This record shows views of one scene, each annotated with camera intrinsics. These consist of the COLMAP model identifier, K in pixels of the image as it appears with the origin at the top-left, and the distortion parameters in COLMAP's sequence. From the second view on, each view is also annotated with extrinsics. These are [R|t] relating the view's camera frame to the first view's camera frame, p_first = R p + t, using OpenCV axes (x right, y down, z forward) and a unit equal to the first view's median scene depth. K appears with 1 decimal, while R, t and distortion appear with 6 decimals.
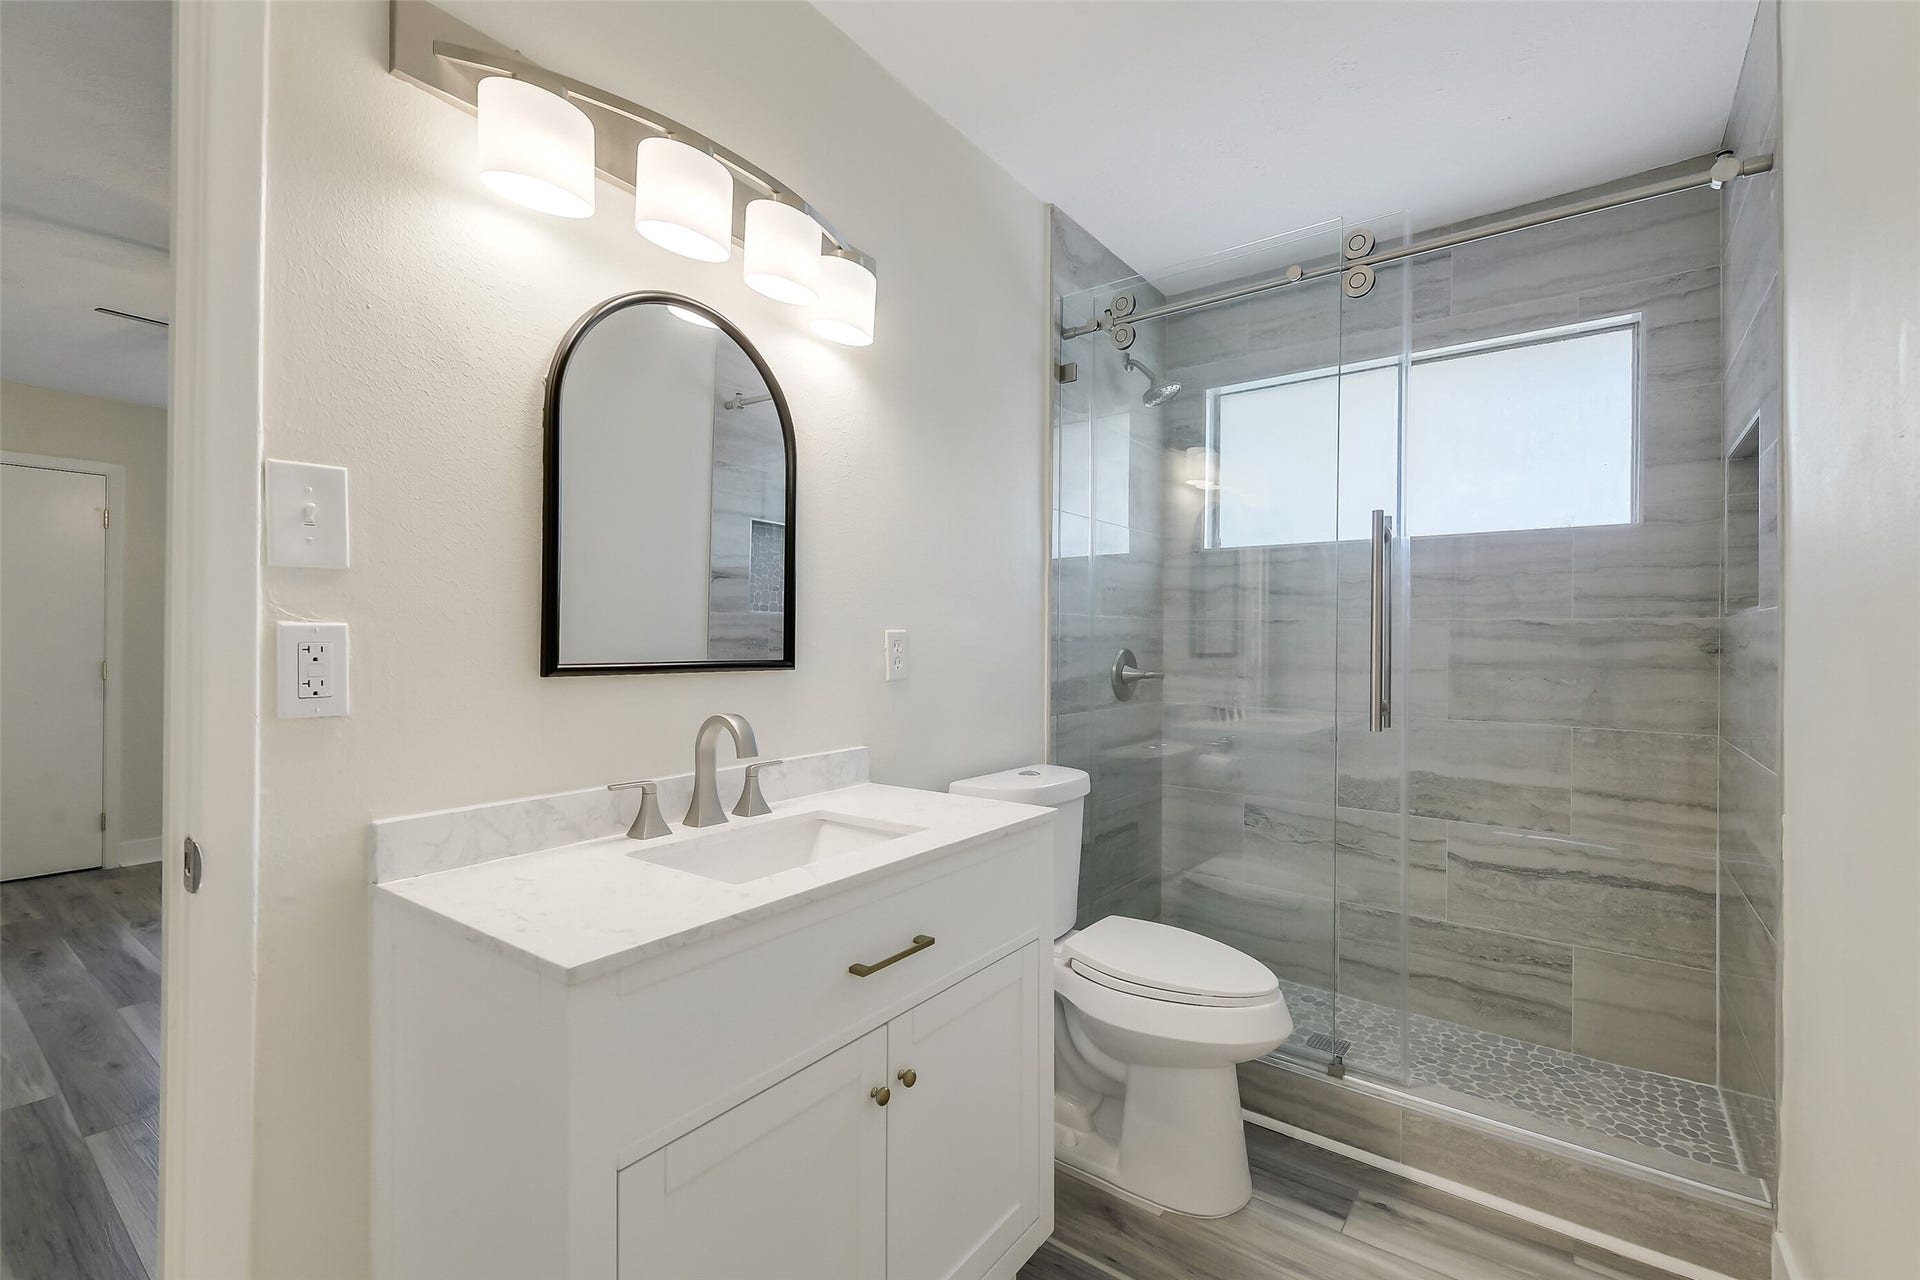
lens RADIAL K [[844.6, 0, 959.9], [0, 844.6, 623.9], [0, 0, 1]] dist [0.028985, -0.012302]
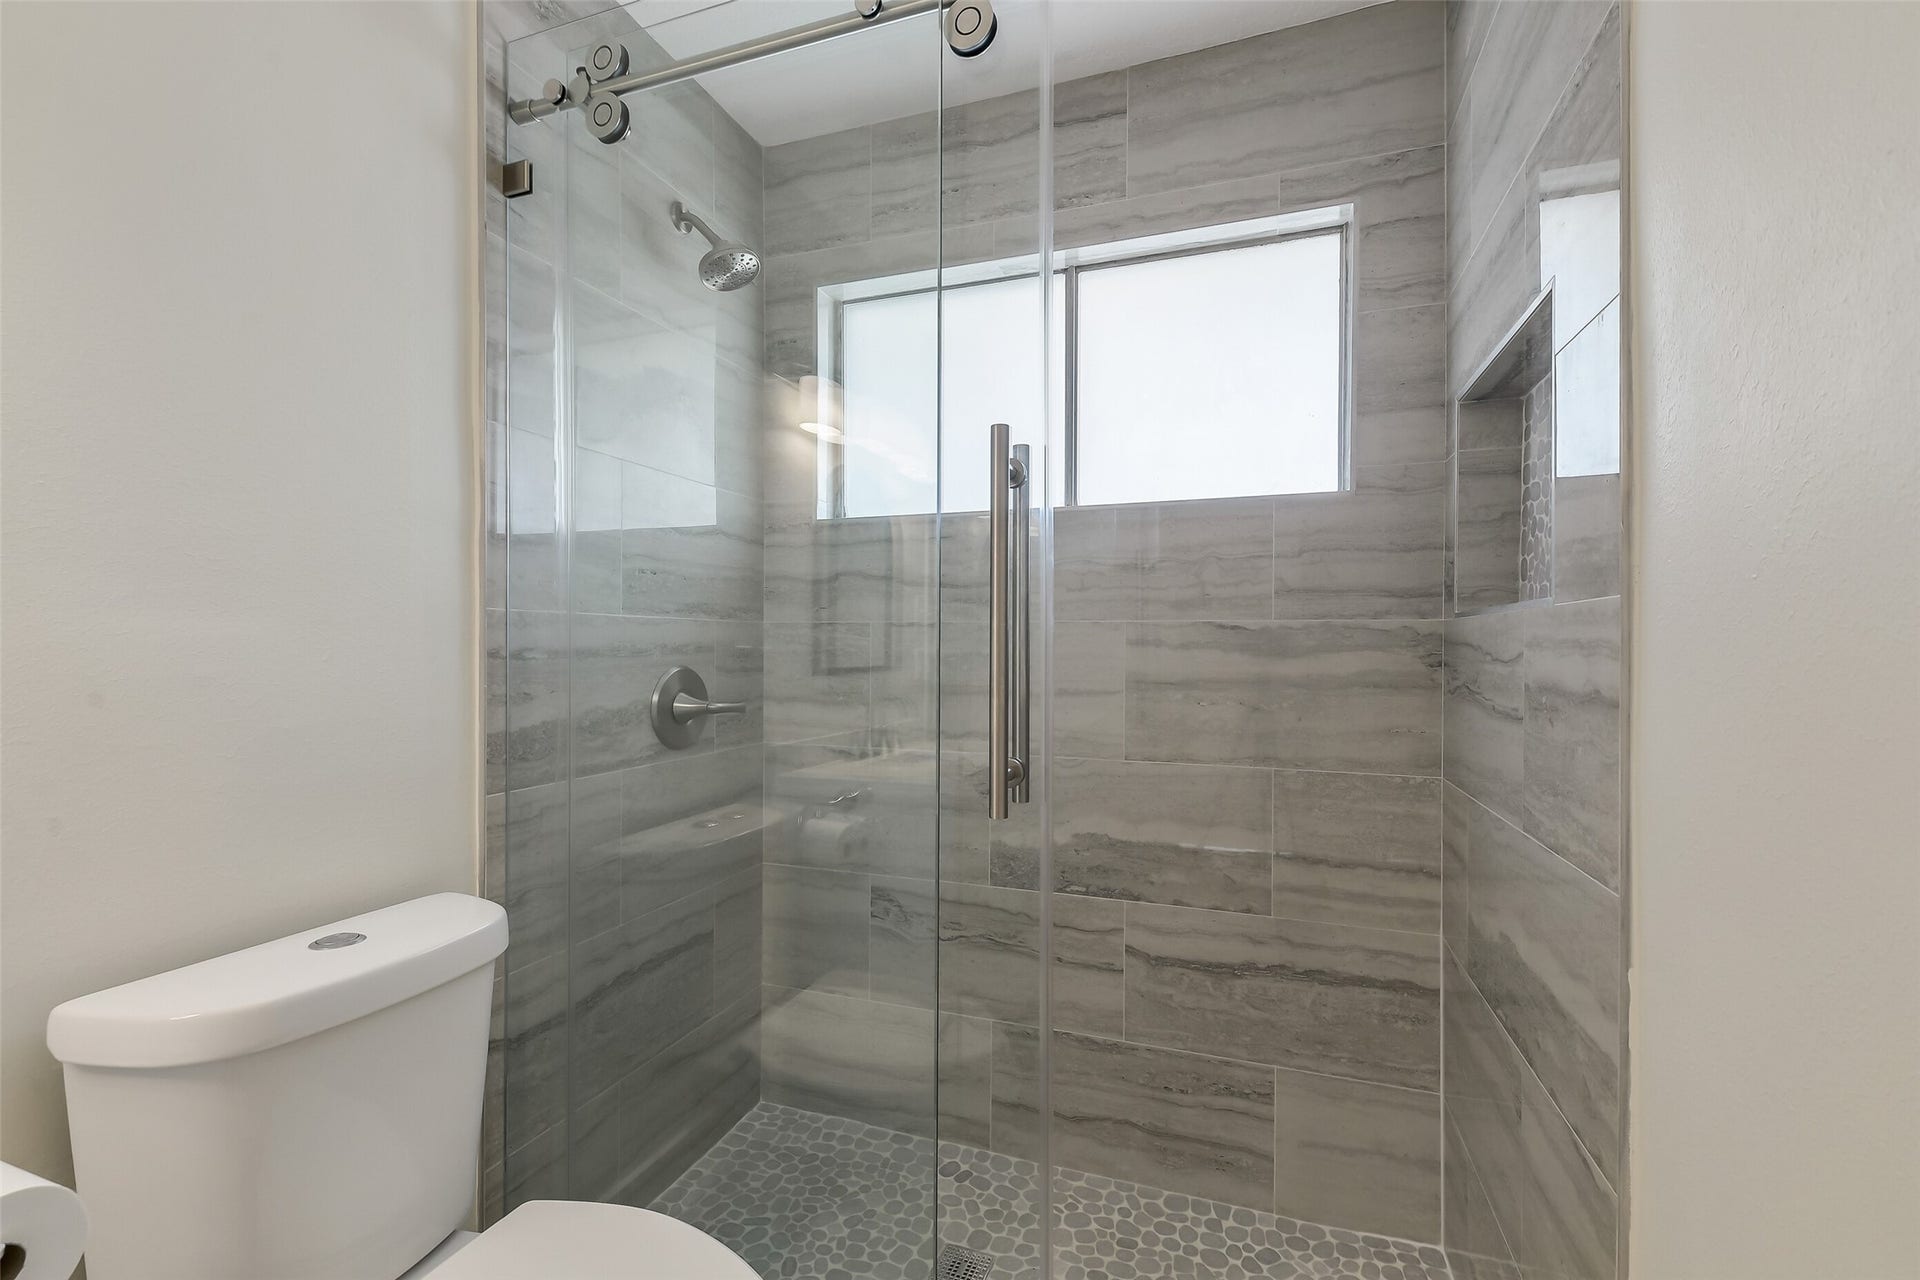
lens RADIAL K [[844.6, 0, 959.9], [0, 844.6, 623.9], [0, 0, 1]] dist [0.028985, -0.012302]
pose [[0.955268, 0.001364, 0.295737, 0.239646], [0.000660, 0.999977, -0.006742, 0.001370], [-0.295740, 0.006636, 0.955246, 0.375952]]
